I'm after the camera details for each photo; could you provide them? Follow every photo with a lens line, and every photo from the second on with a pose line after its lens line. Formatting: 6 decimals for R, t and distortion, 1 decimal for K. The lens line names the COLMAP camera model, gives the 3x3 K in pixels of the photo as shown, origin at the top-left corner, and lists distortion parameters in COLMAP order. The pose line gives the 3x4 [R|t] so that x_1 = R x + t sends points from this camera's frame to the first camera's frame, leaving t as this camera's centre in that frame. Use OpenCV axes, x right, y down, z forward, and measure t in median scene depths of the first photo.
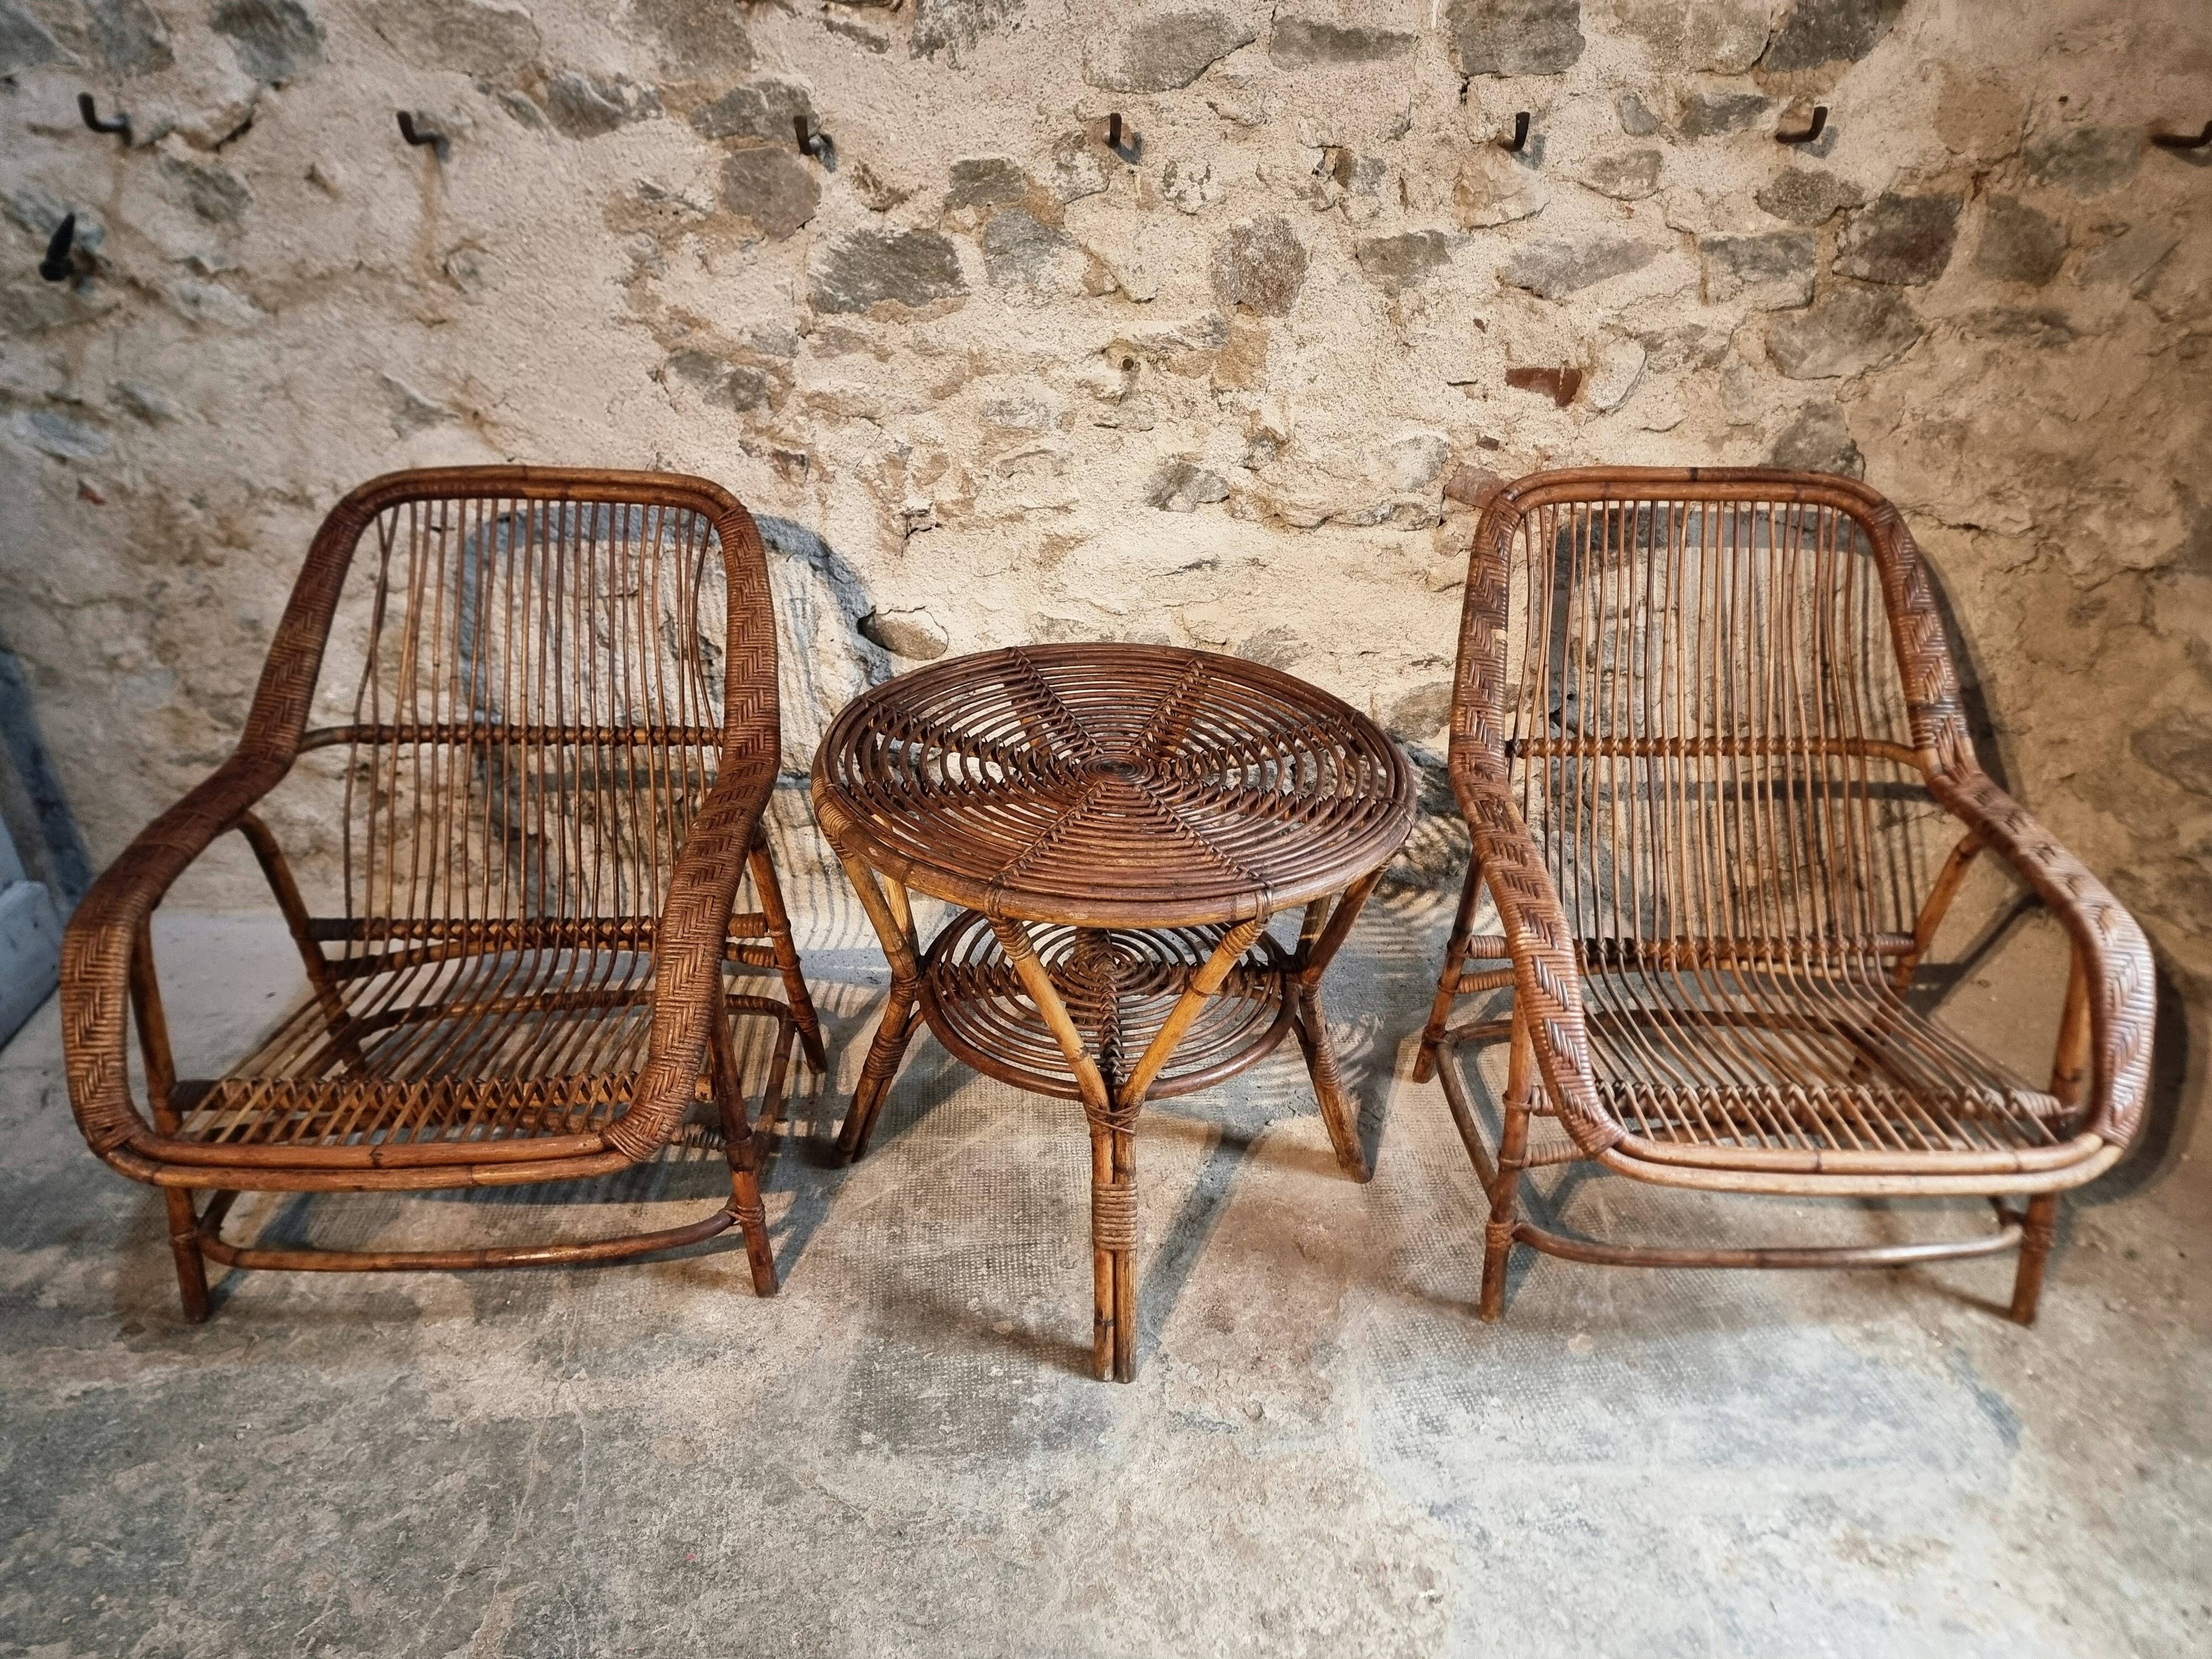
lens RADIAL K [[1558.8, 0, 1117.7], [0, 1558.8, 827.5], [0, 0, 1]] dist [0.064903, -0.056067]
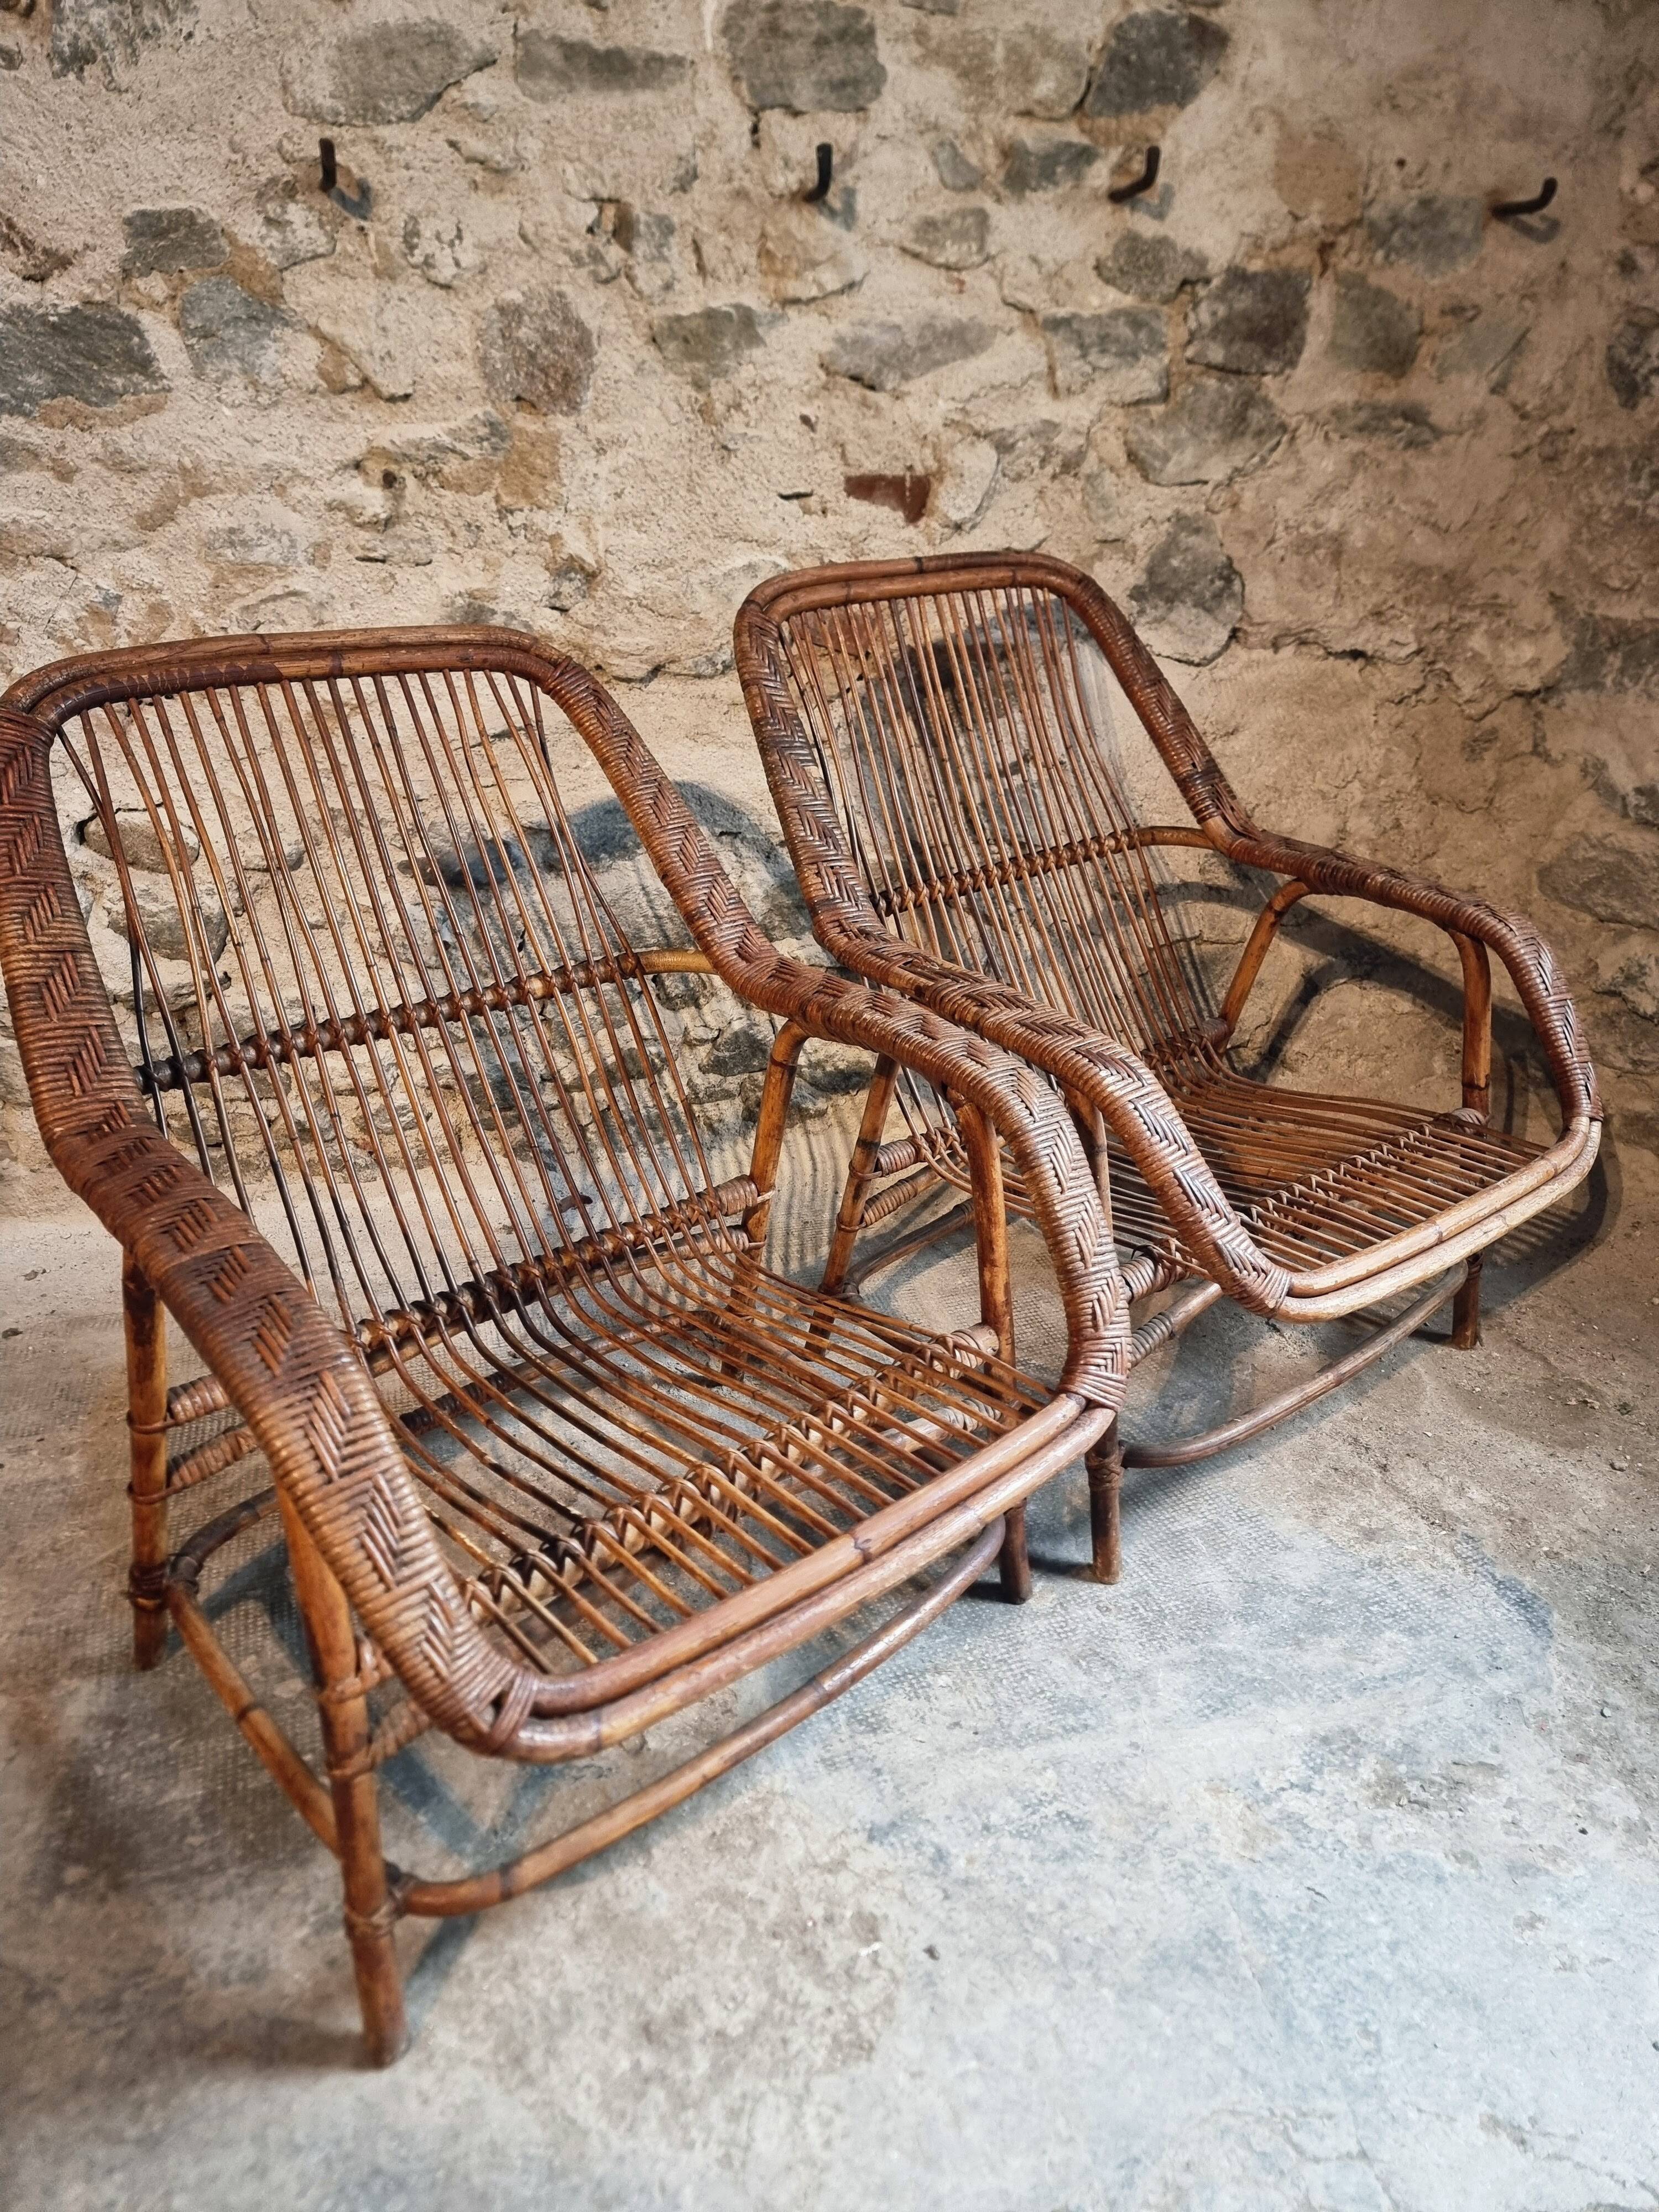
lens RADIAL K [[1558.8, 0, 822.4], [0, 1558.8, 1102.9], [0, 0, 1]] dist [0.064903, -0.056067]
pose [[0.981357, -0.090951, 0.169313, 0.060496], [0.100059, 0.993916, -0.046043, 0.088607], [-0.164095, 0.062126, 0.984486, 0.180832]]
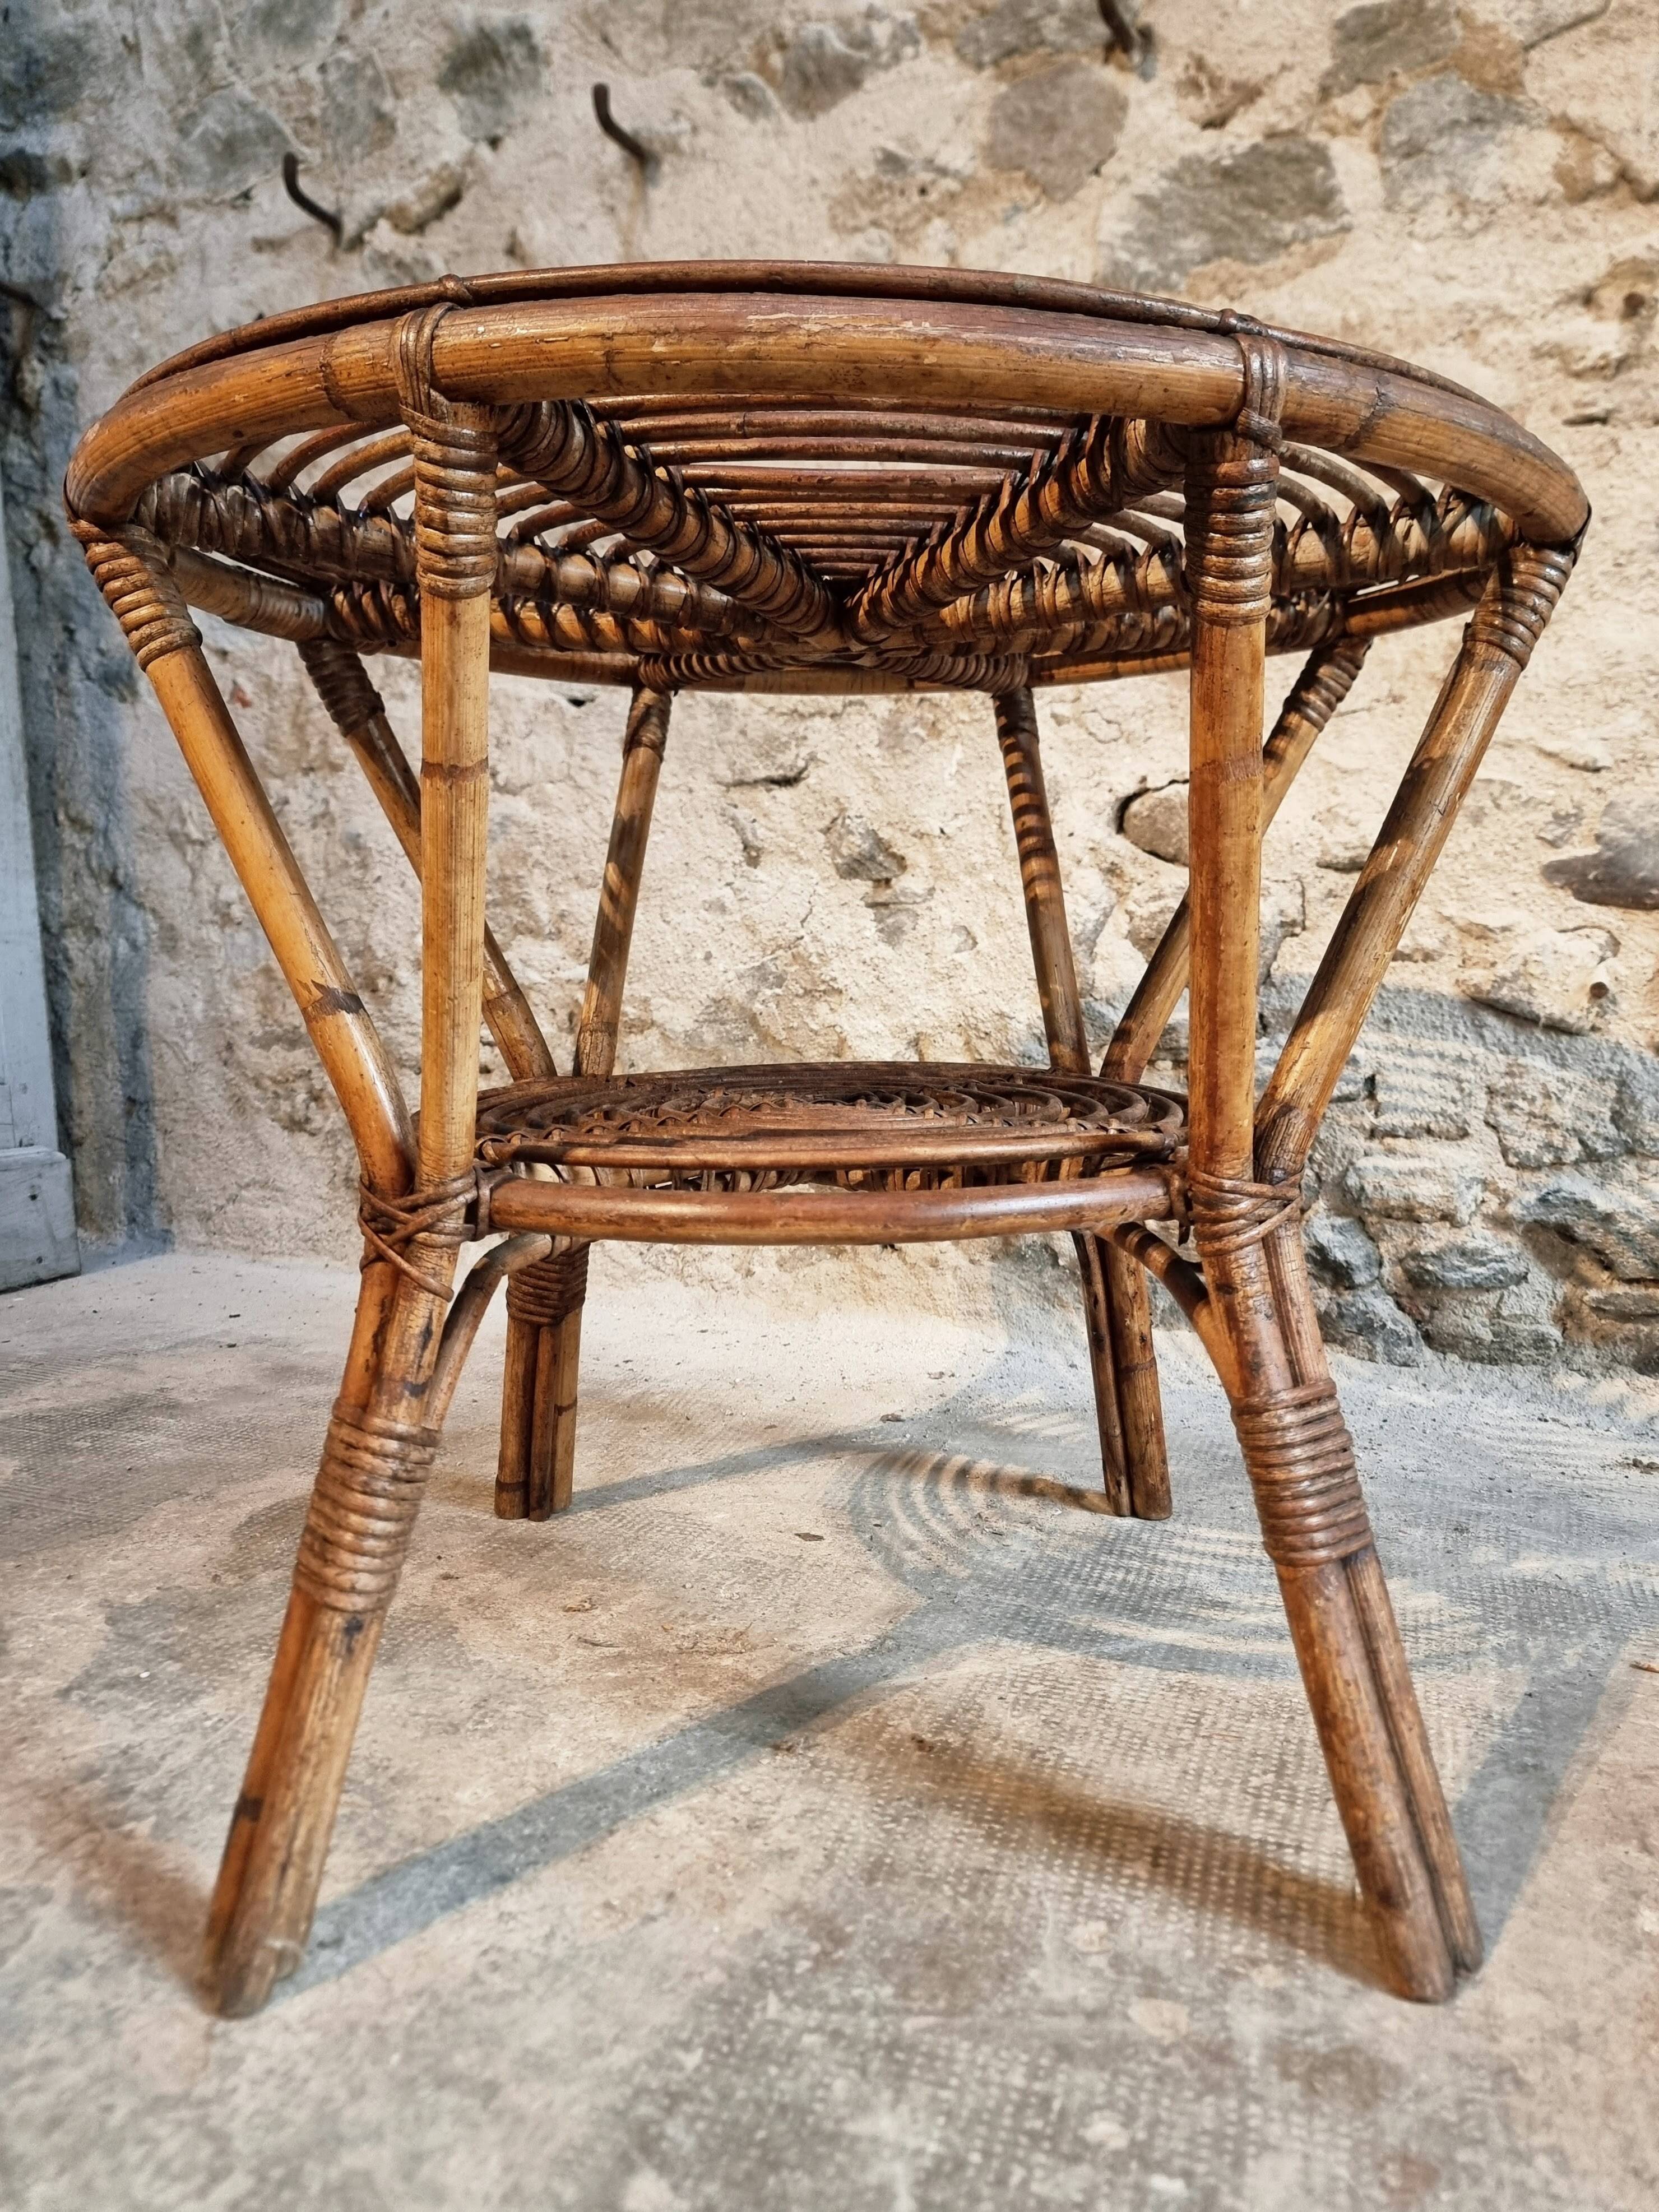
lens RADIAL K [[1578.2, 0, 831.9], [0, 1578.2, 1115.4], [0, 0, 1]] dist [0.058030, -0.052689]
pose [[0.906773, 0.039641, -0.419750, -0.001874], [-0.188180, 0.928957, -0.318789, 0.221218], [0.377293, 0.368058, 0.849814, 0.519798]]
